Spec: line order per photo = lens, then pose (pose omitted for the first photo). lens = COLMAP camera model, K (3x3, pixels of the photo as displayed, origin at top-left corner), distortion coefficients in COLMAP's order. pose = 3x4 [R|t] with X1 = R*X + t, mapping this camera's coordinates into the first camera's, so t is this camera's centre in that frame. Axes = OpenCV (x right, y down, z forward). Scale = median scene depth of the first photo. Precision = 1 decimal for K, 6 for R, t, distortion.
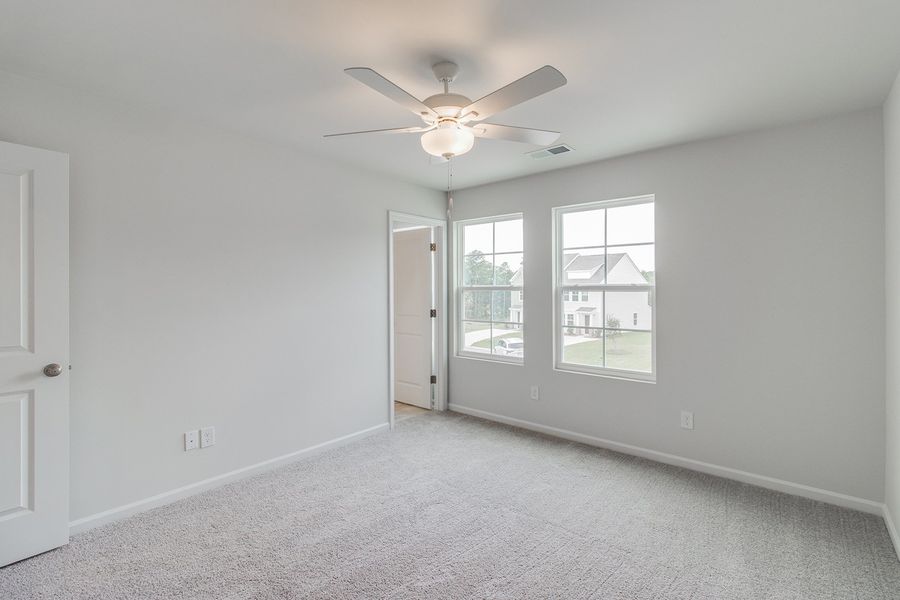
lens RADIAL K [[419.2, 0, 448.2], [0, 419.2, 294.3], [0, 0, 1]] dist [0.004810, -0.000752]
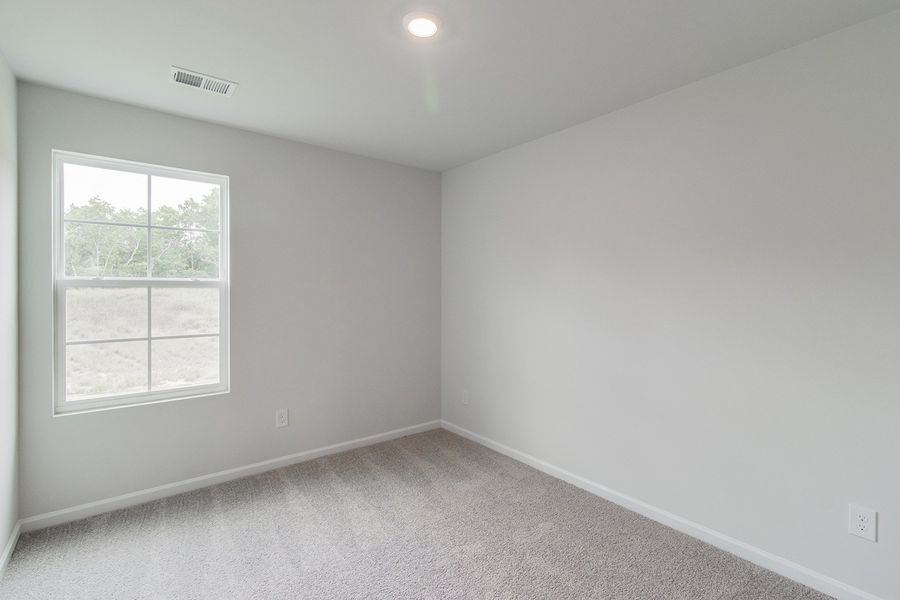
lens RADIAL K [[476.2, 0, 448.1], [0, 476.2, 302.3], [0, 0, 1]] dist [0.024703, 0.004273]
pose [[0.146190, -0.025707, 0.988922, -0.490704], [0.008838, 0.999656, 0.024679, -0.000421], [-0.989217, 0.005132, 0.146367, 0.440388]]
